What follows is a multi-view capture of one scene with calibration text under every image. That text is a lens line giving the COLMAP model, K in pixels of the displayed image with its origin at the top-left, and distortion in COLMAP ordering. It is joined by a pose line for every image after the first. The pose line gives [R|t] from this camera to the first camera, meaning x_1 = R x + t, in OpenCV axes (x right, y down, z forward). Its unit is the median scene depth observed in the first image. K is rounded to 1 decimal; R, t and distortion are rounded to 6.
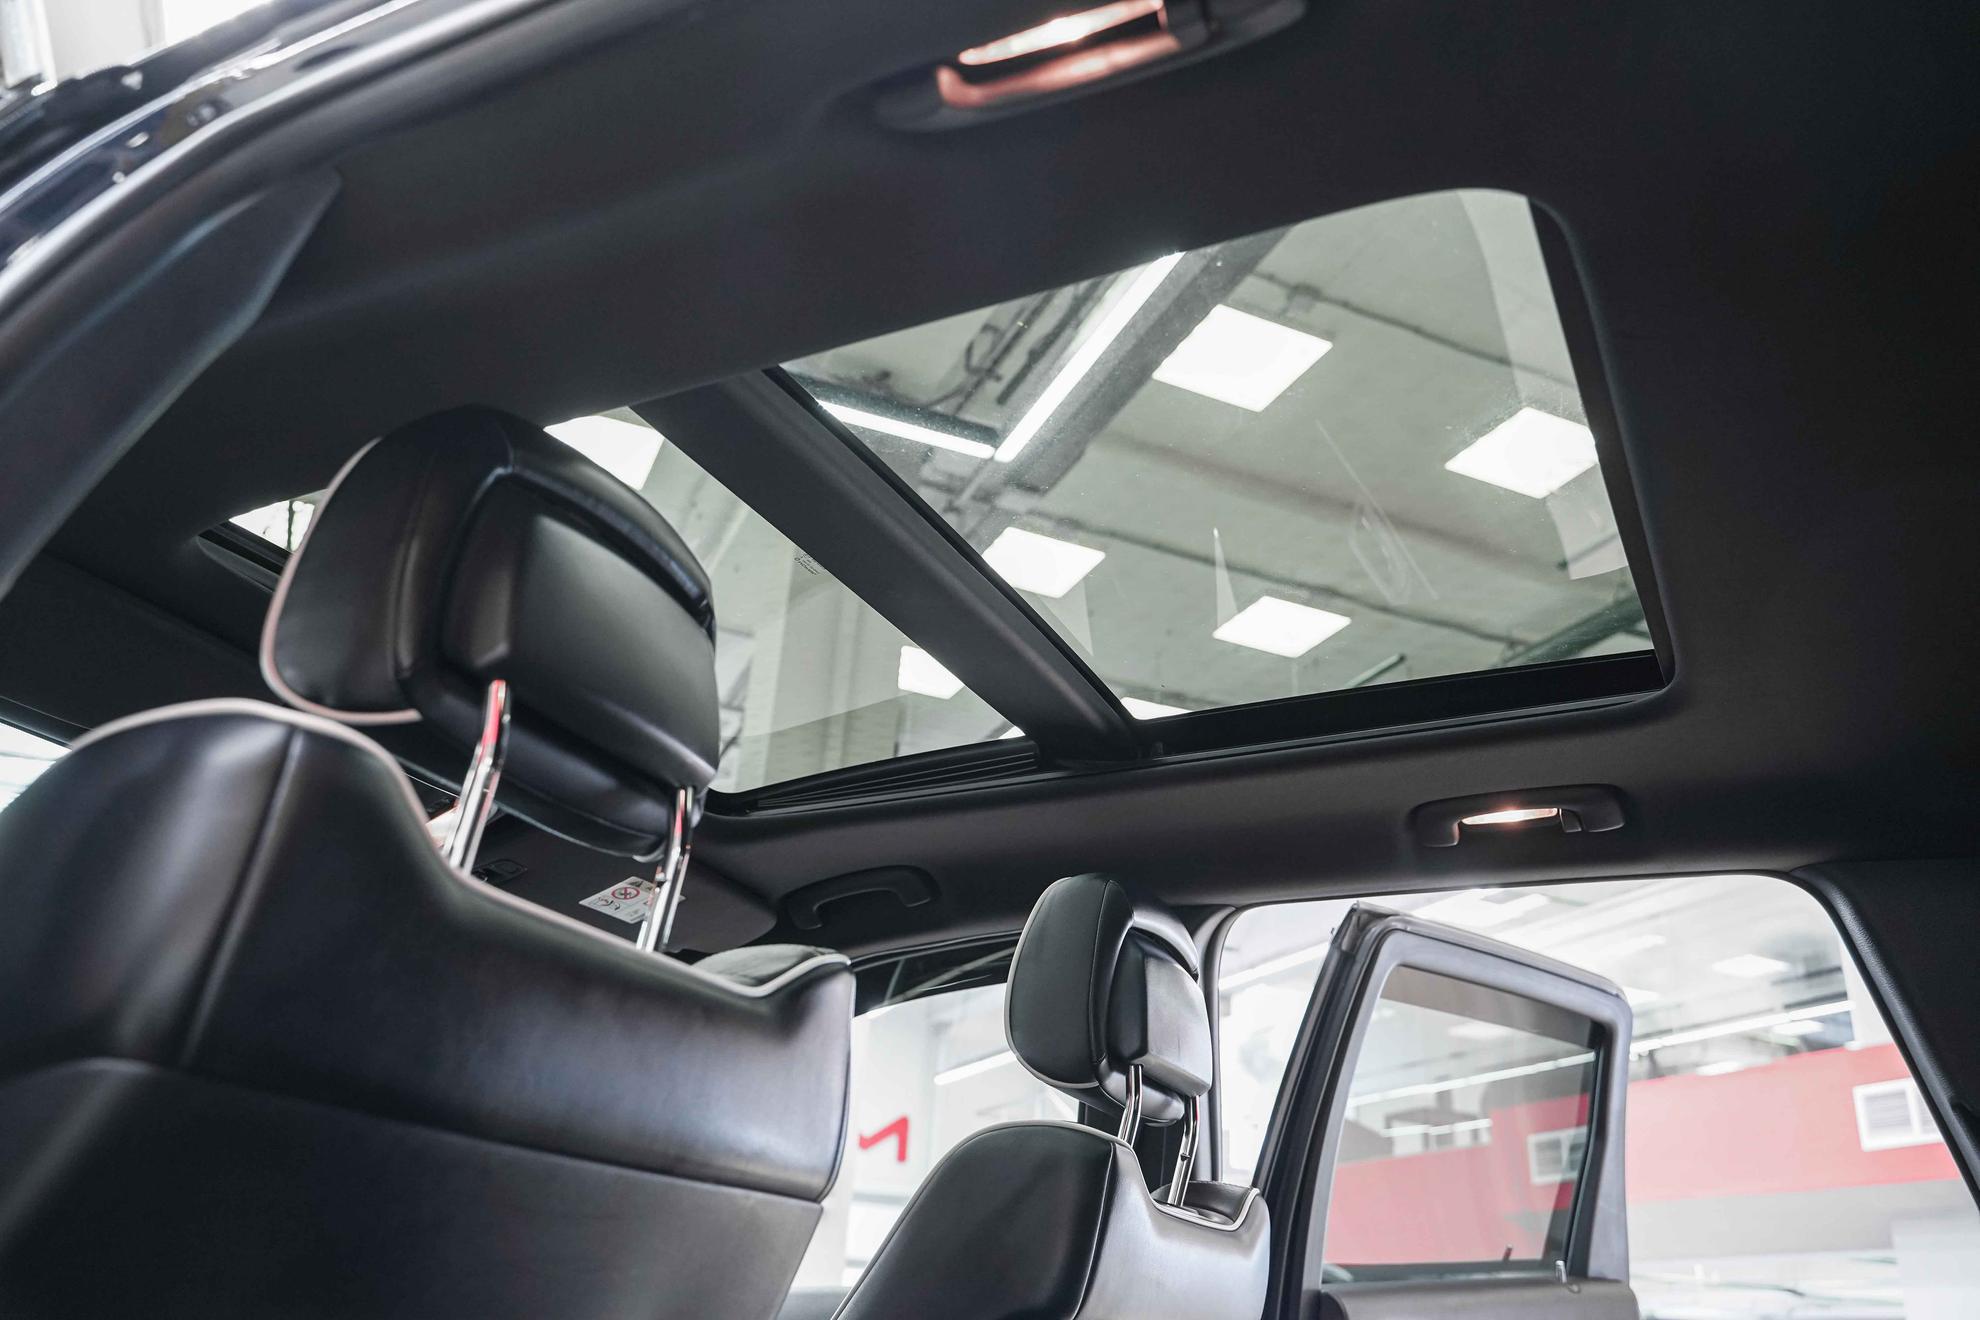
lens RADIAL K [[1619.6, 0, 990.6], [0, 1619.6, 664.1], [0, 0, 1]] dist [-0.014015, 0.001670]
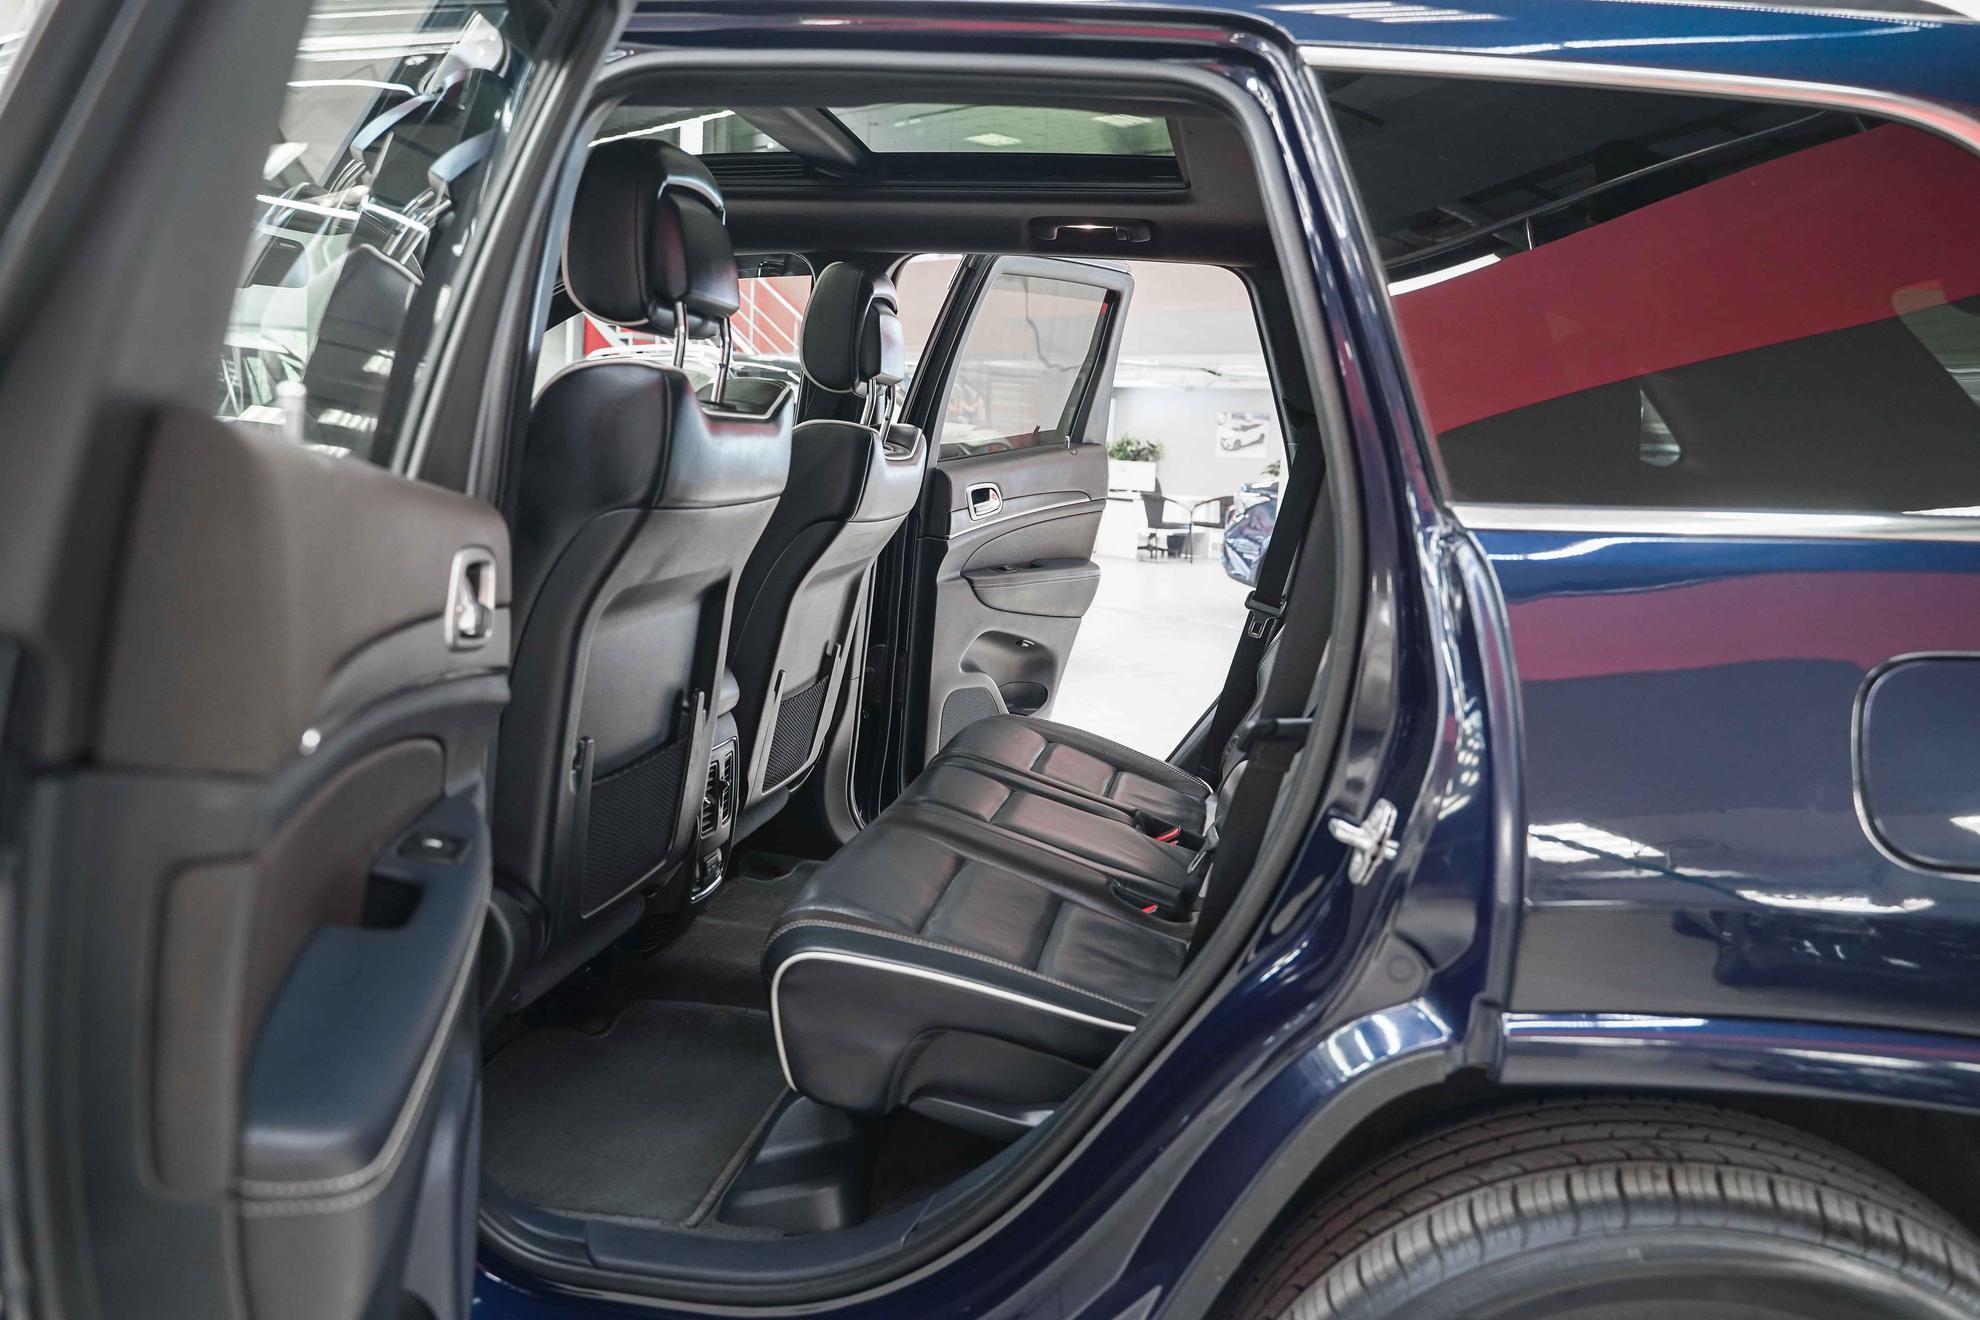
lens RADIAL K [[1619.6, 0, 991.9], [0, 1619.6, 659.3], [0, 0, 1]] dist [-0.014015, 0.001670]
pose [[0.956033, -0.041109, 0.290362, -0.198840], [-0.121585, 0.845455, 0.520023, -0.273464], [-0.266866, -0.532463, 0.803285, -0.399238]]
